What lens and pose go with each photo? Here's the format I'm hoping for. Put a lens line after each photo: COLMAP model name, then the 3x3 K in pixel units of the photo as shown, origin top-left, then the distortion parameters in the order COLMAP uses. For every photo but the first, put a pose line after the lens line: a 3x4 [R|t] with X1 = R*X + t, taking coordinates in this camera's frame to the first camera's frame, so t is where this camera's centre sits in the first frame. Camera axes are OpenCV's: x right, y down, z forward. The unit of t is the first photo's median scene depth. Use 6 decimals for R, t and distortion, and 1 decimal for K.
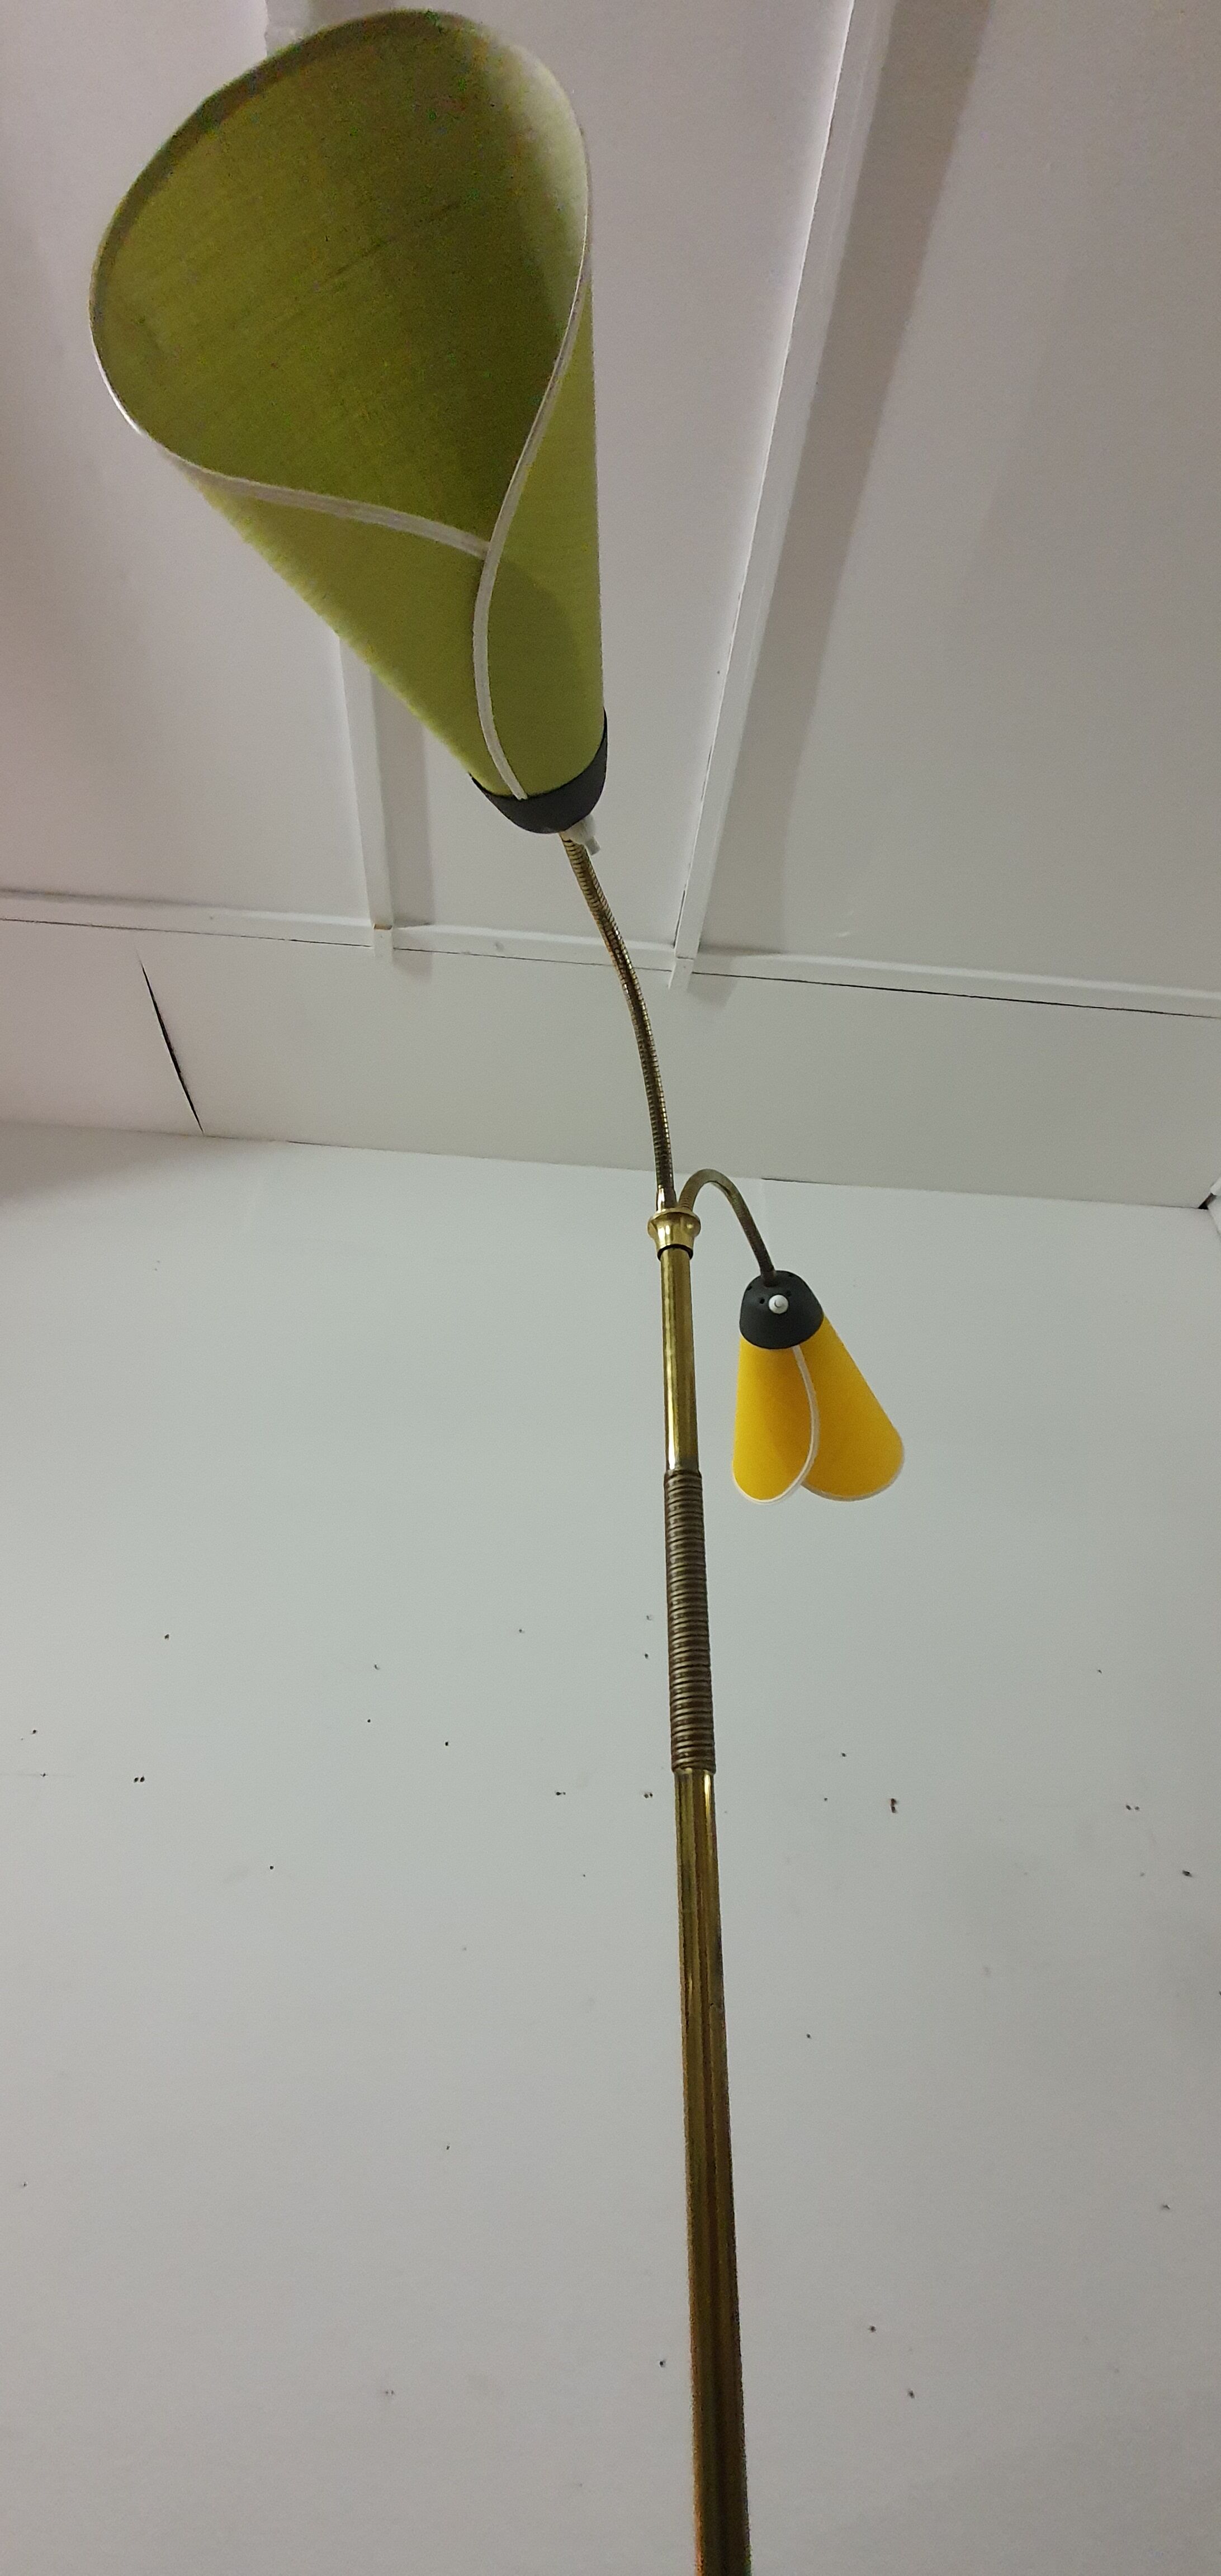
lens RADIAL K [[1026.4, 0, 588.2], [0, 1026.4, 1296.5], [0, 0, 1]] dist [-0.002747, -0.000301]
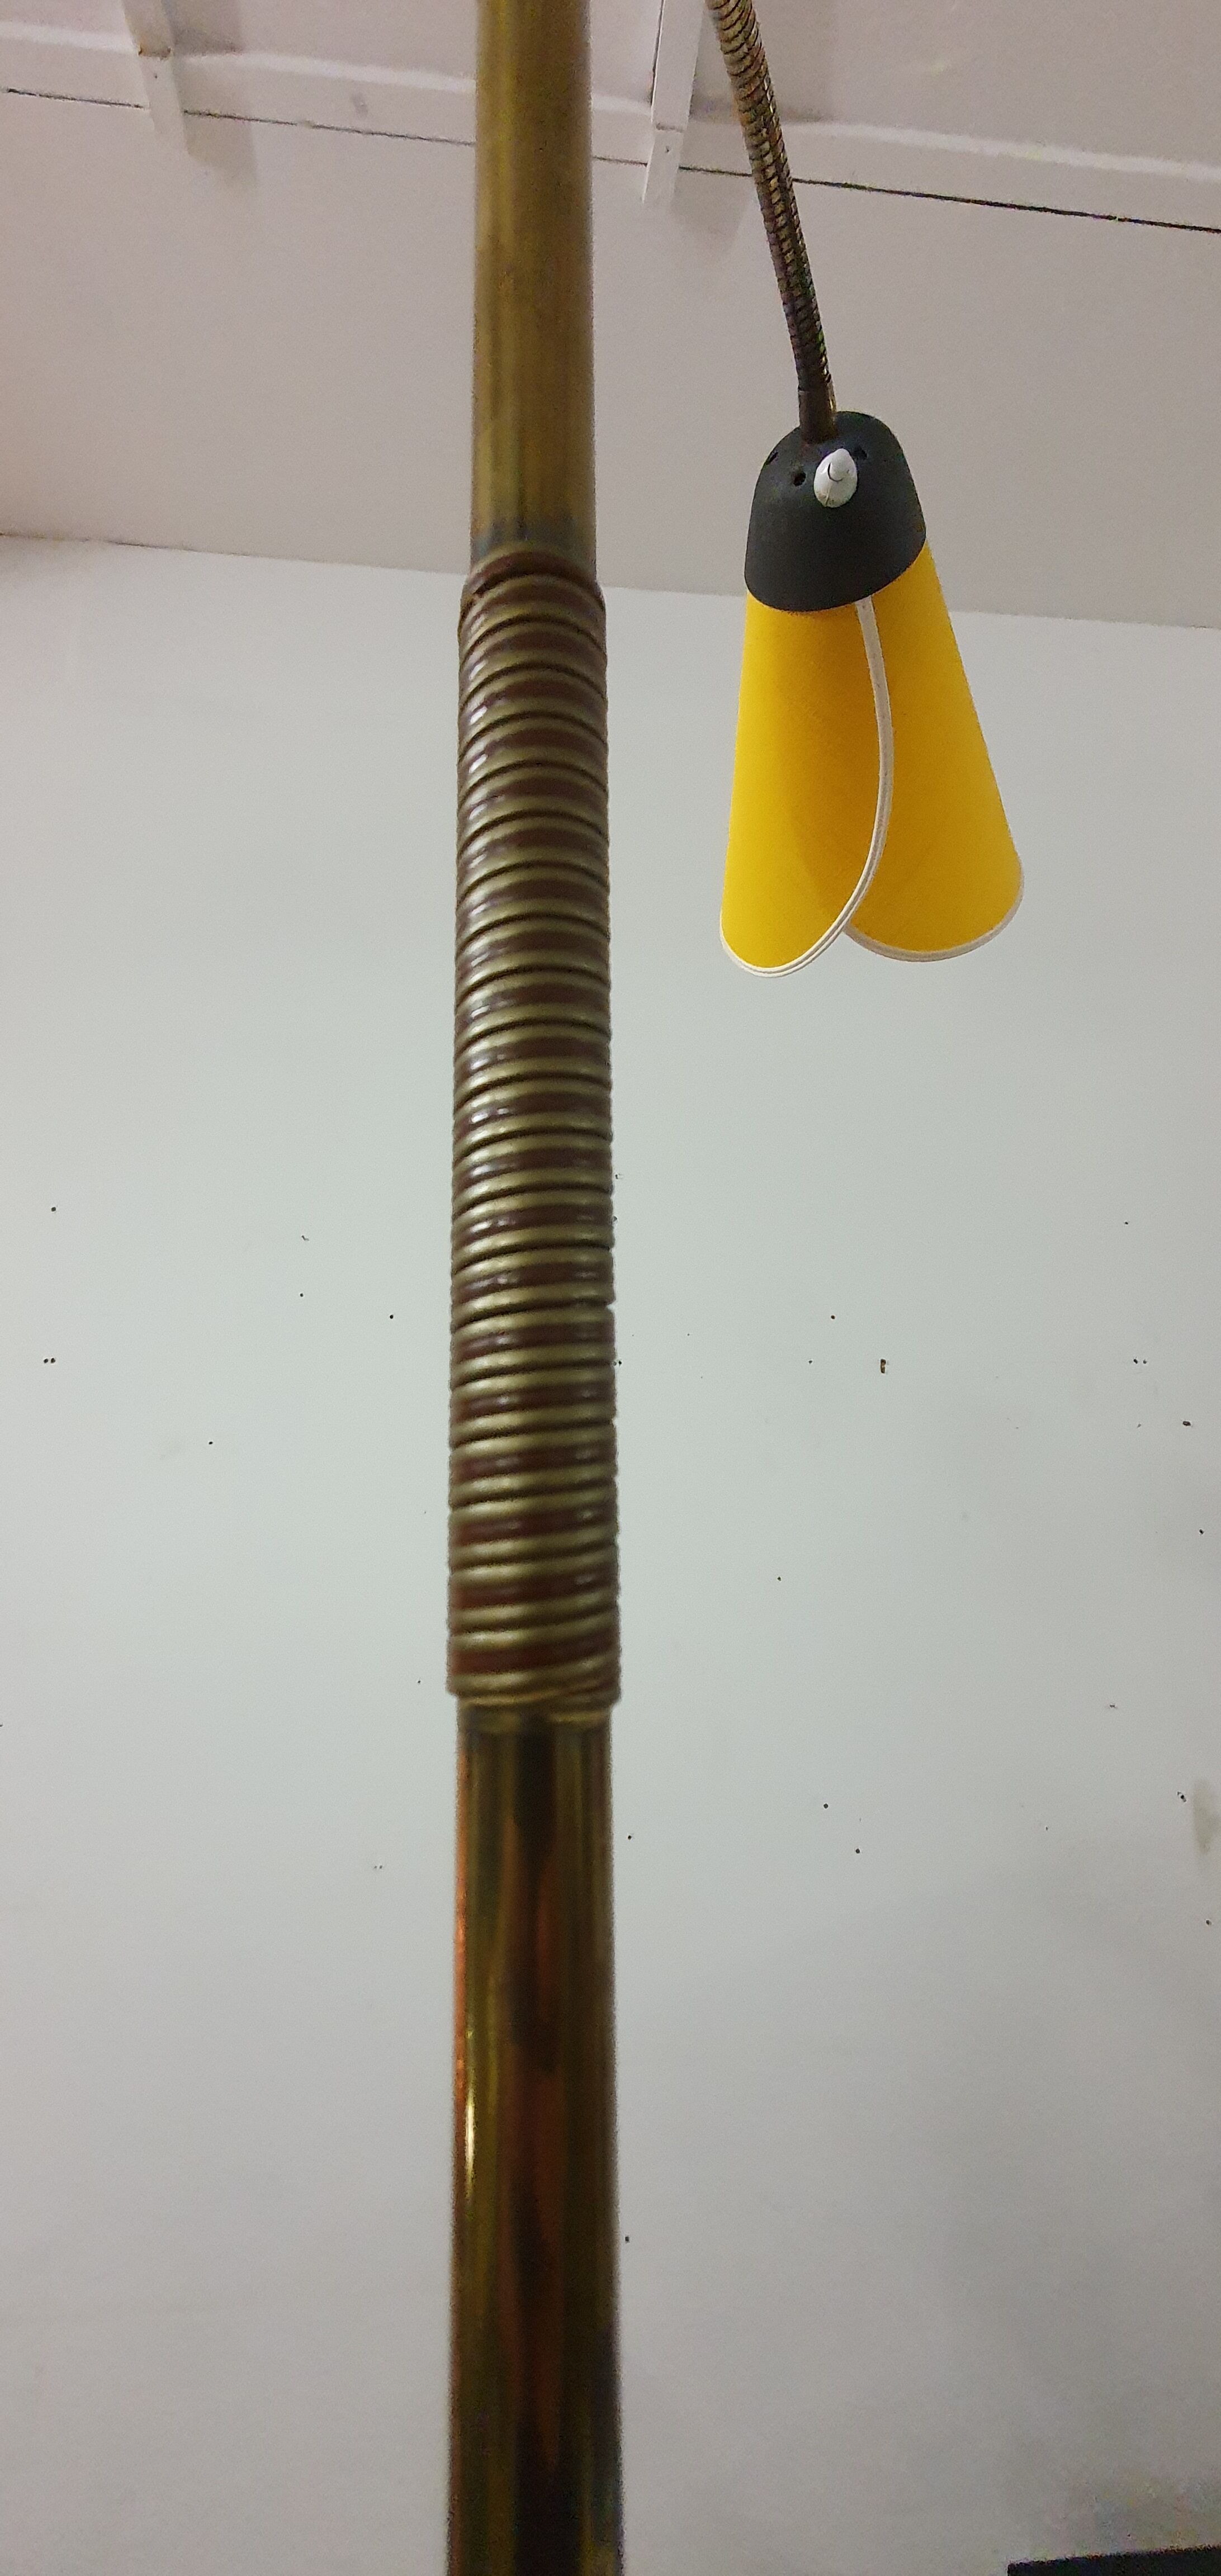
lens RADIAL K [[1031.7, 0, 605.2], [0, 1031.7, 1278.7], [0, 0, 1]] dist [-0.001155, -0.000149]
pose [[0.999416, -0.023636, 0.024678, 0.026034], [0.012199, 0.921387, 0.388455, 0.060016], [-0.031919, -0.387927, 0.921137, 0.180083]]
